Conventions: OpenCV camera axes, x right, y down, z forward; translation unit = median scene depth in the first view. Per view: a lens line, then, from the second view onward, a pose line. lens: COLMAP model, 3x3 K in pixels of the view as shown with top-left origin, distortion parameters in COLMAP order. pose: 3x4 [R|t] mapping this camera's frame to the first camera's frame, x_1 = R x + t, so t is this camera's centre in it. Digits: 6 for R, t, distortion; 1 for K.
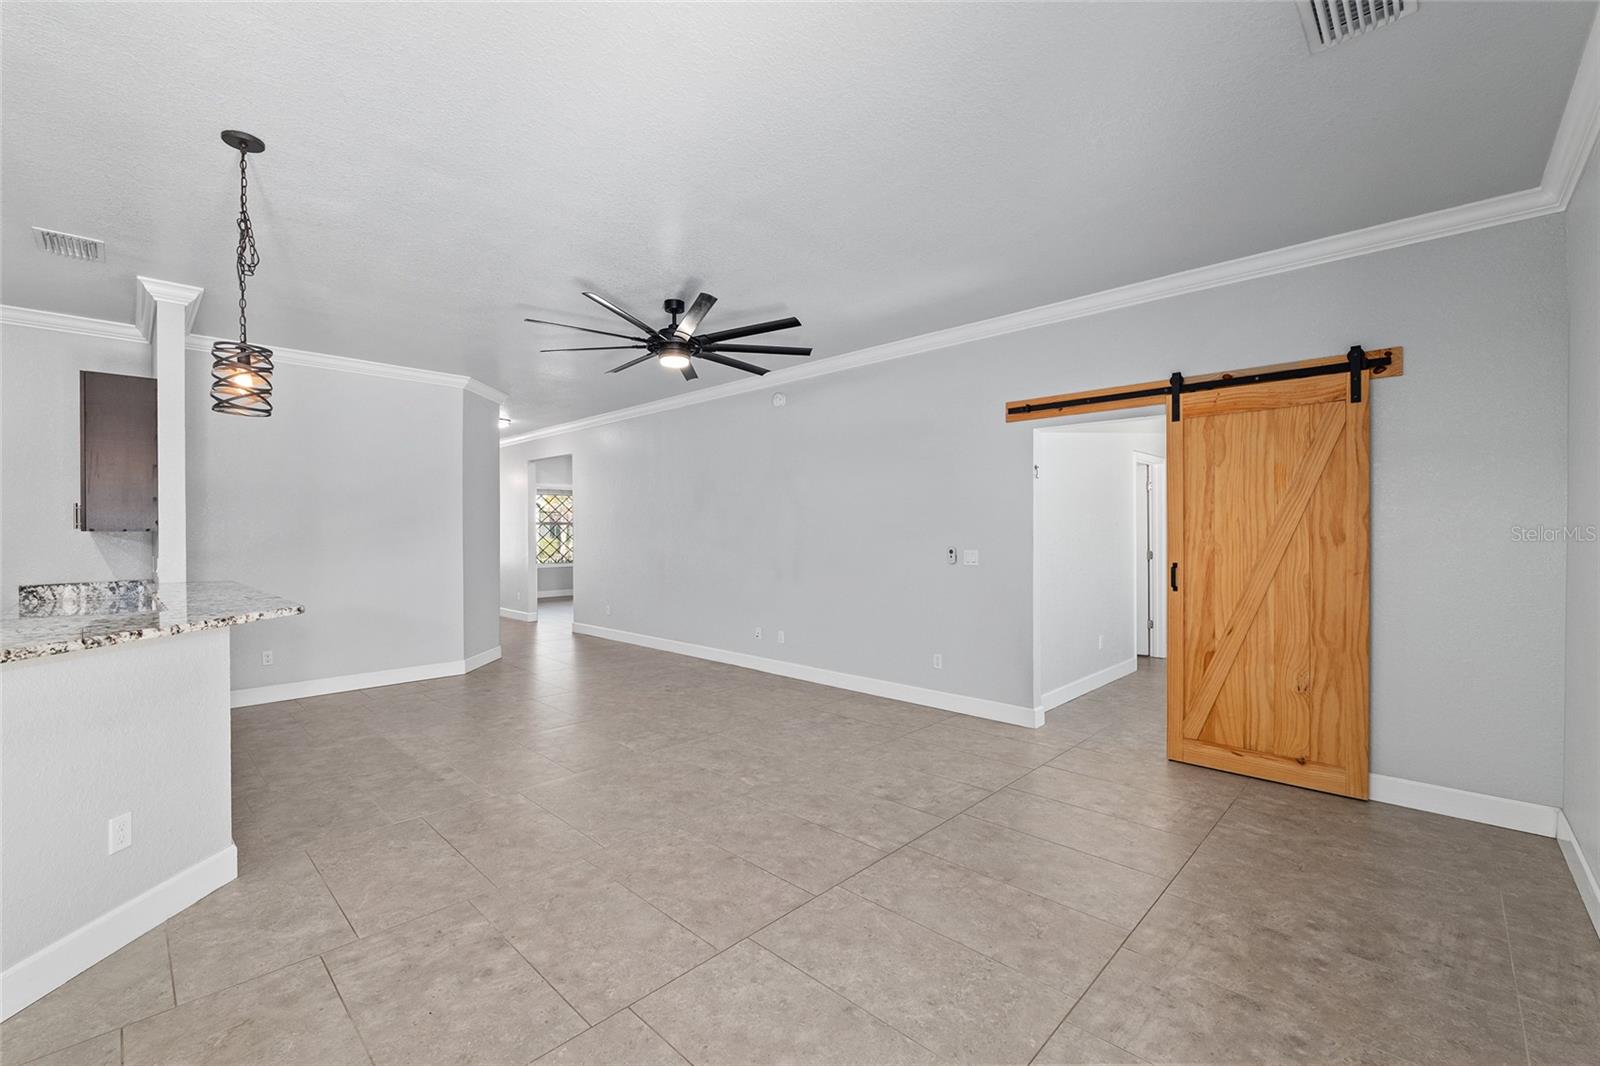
lens RADIAL K [[668.9, 0, 796.2], [0, 668.9, 535.4], [0, 0, 1]] dist [-0.012710, 0.000166]
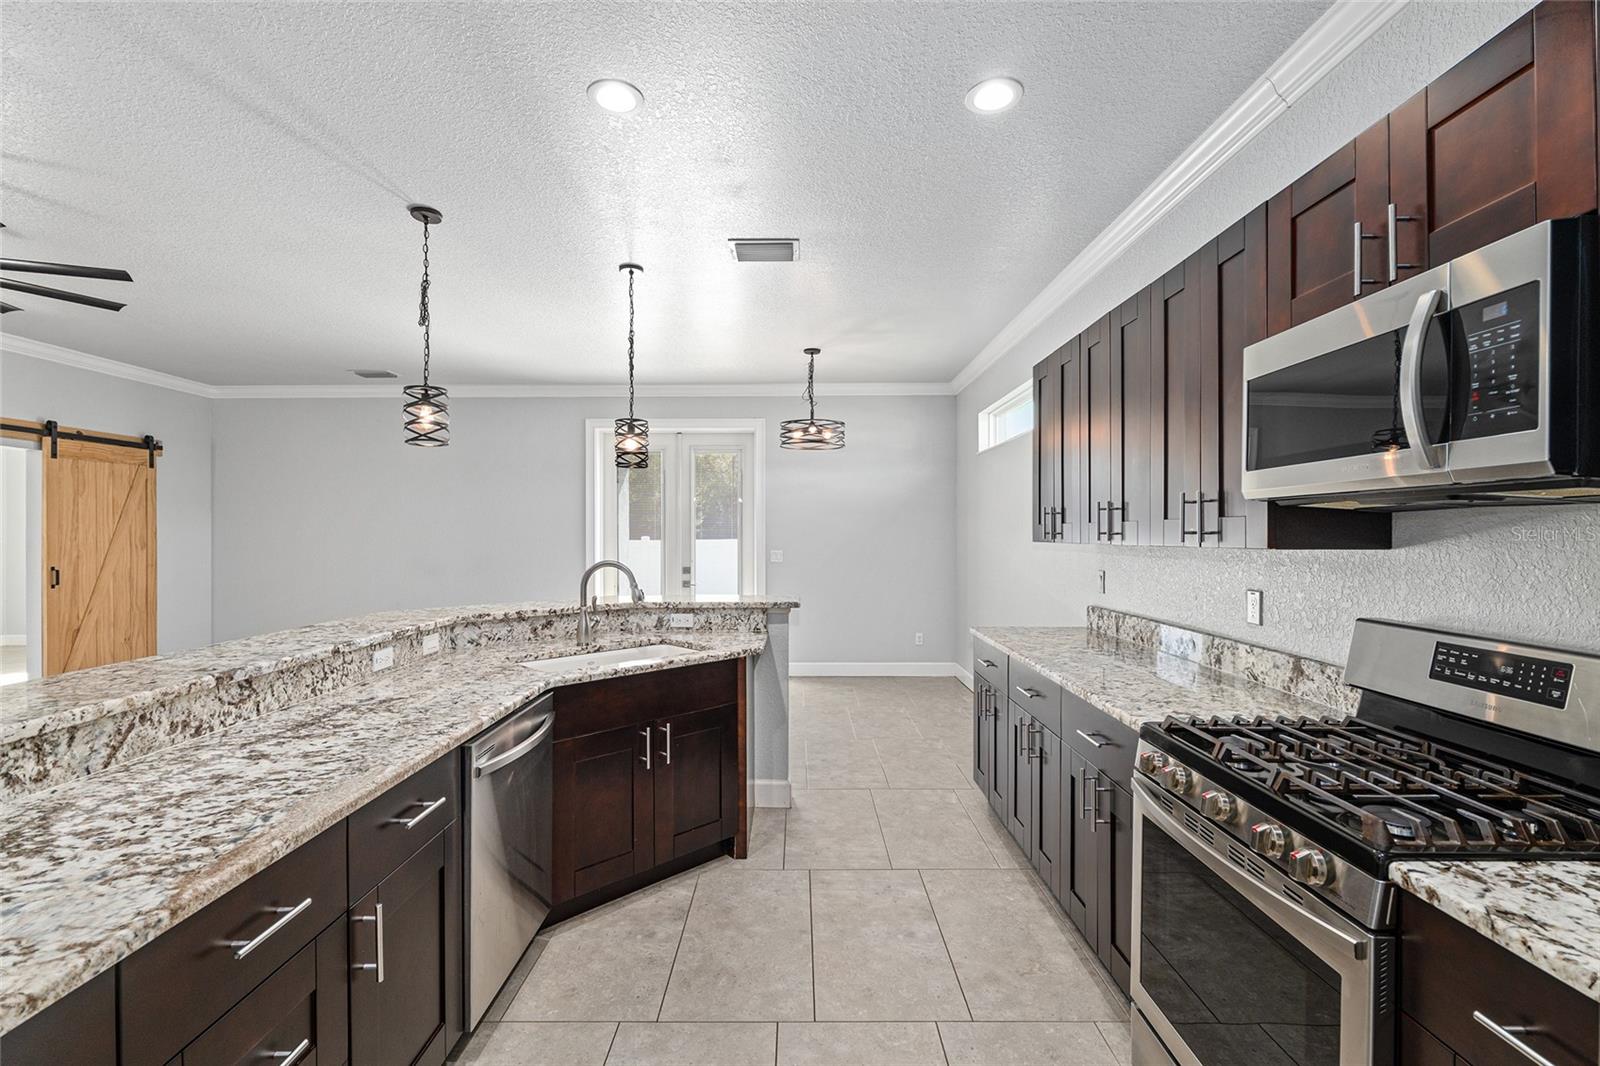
lens RADIAL K [[703.6, 0, 796.3], [0, 703.6, 535.1], [0, 0, 1]] dist [-0.004374, -0.000413]
pose [[-0.696706, 0.003244, 0.717350, -1.471086], [0.007484, 0.999968, 0.002747, -0.013877], [-0.717318, 0.007283, -0.696708, 0.941716]]
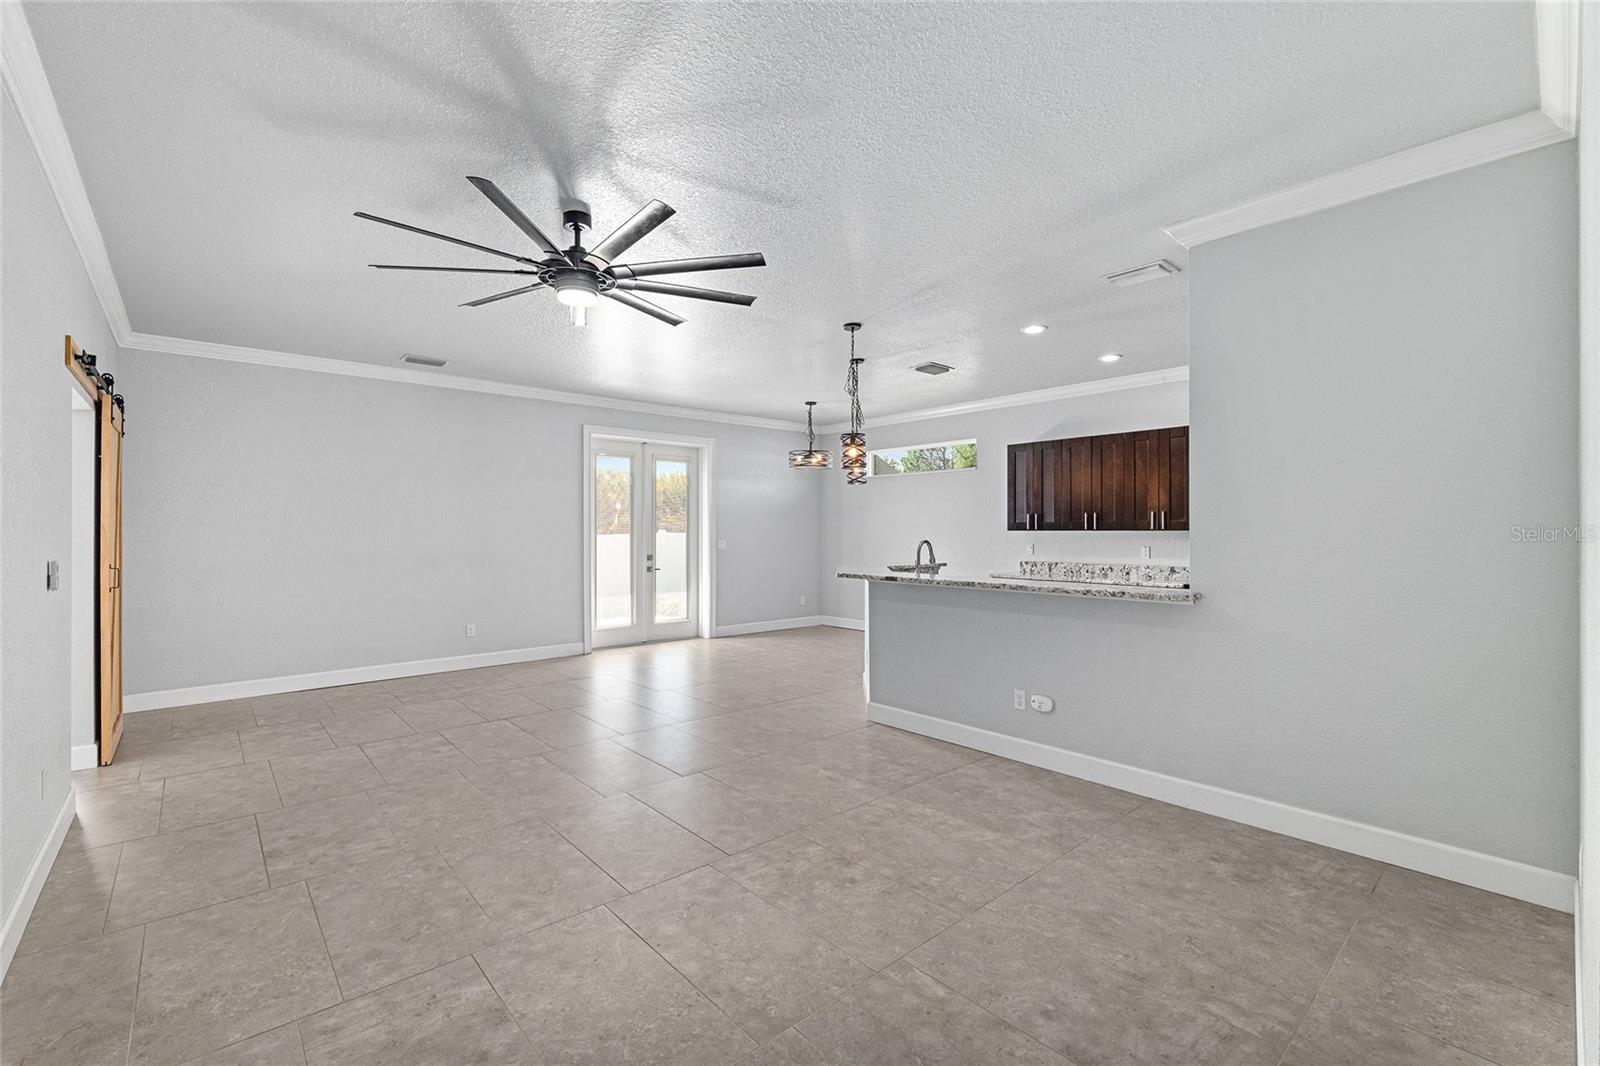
lens RADIAL K [[685.3, 0, 795.0], [0, 685.3, 532.0], [0, 0, 1]] dist [-0.007432, 0.000134]
pose [[-0.996958, 0.003491, 0.077861, -0.551385], [0.003816, 0.999985, 0.004027, -0.006371], [-0.077846, 0.004311, -0.996956, 2.004021]]
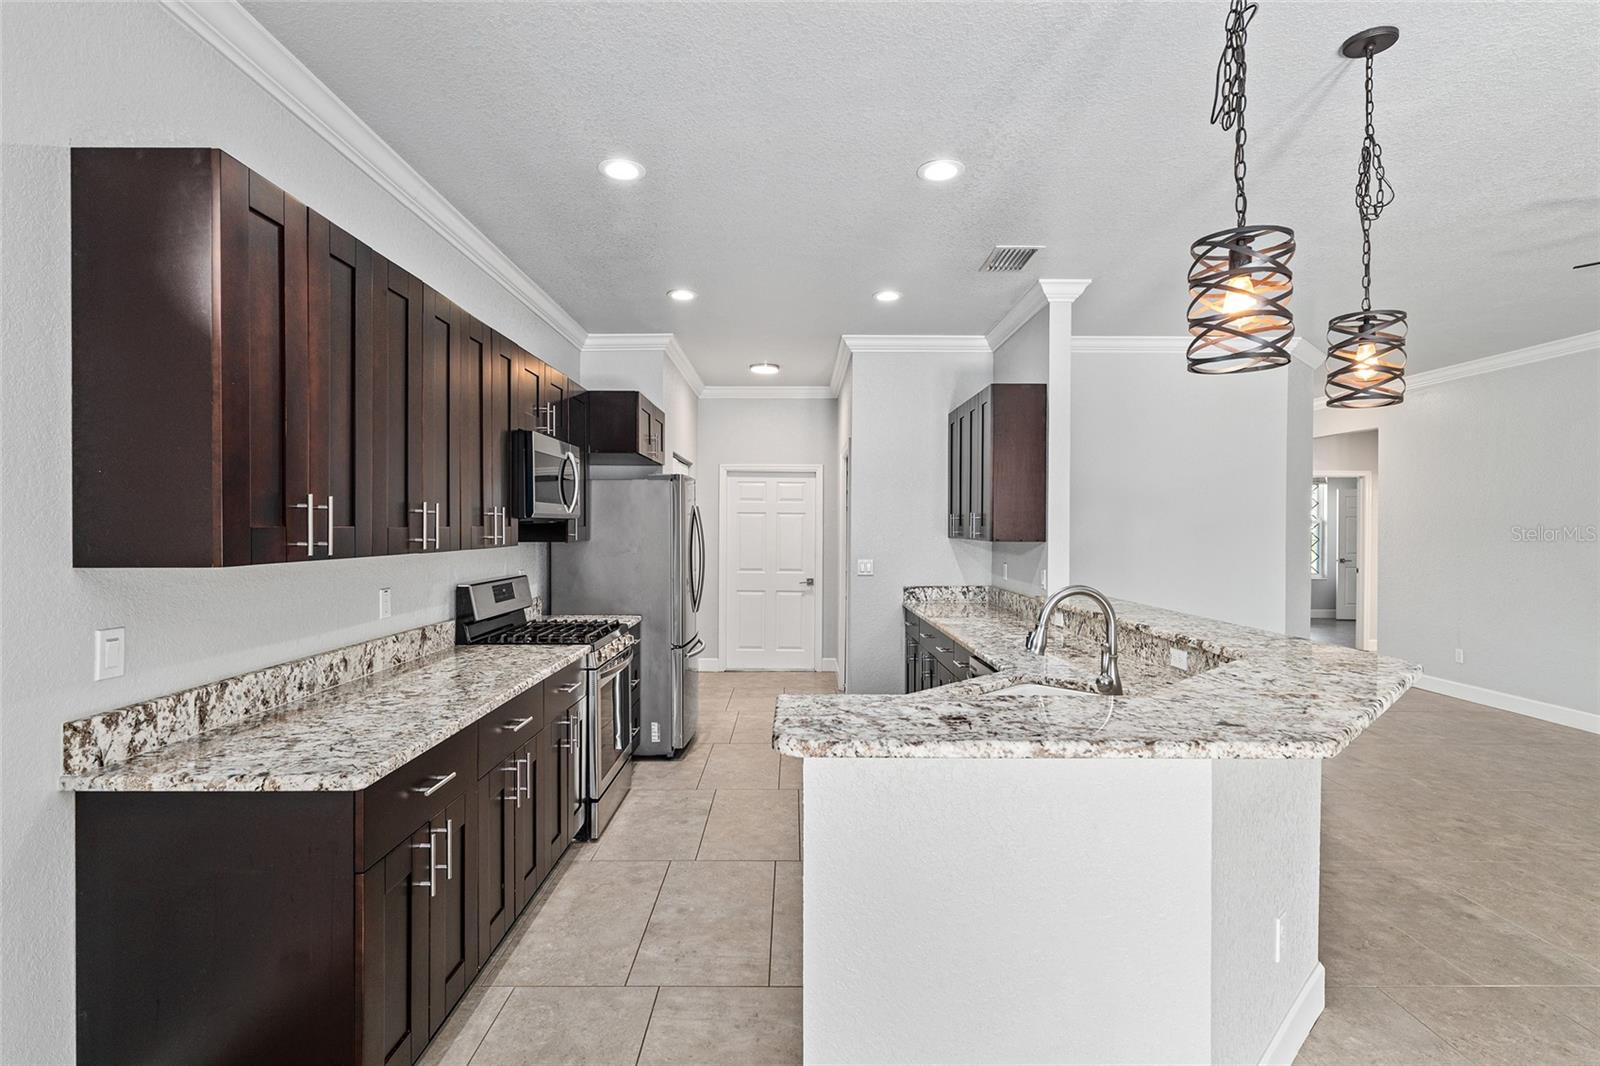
lens RADIAL K [[774.1, 0, 795.5], [0, 774.1, 529.7], [0, 0, 1]] dist [-0.001641, 0.000291]
pose [[0.700482, 0.009029, -0.713613, -0.442832], [-0.009101, 0.999952, 0.003719, -0.026307], [0.713612, 0.003890, 0.700531, -0.052284]]
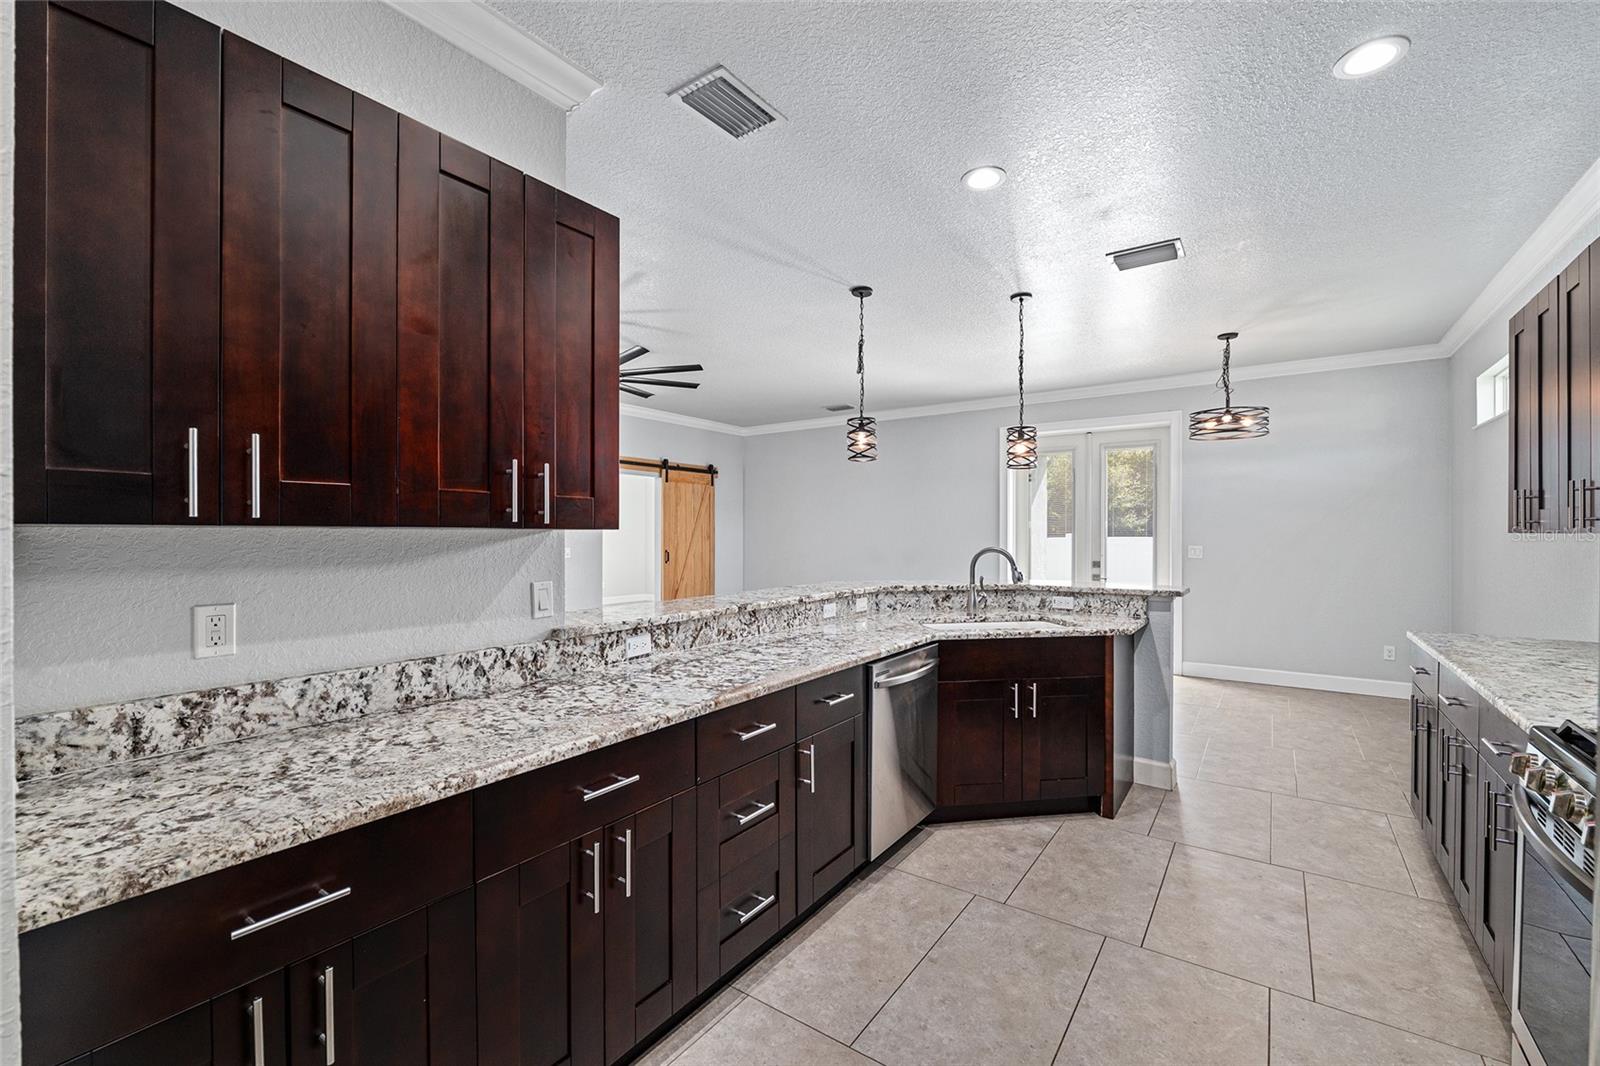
lens RADIAL K [[668.9, 0, 796.2], [0, 668.9, 535.4], [0, 0, 1]] dist [-0.012710, 0.000166]
pose [[-0.150053, 0.001121, 0.988677, -1.621965], [0.005359, 0.999986, -0.000321, -0.000887], [-0.988663, 0.005251, -0.150057, 0.942618]]
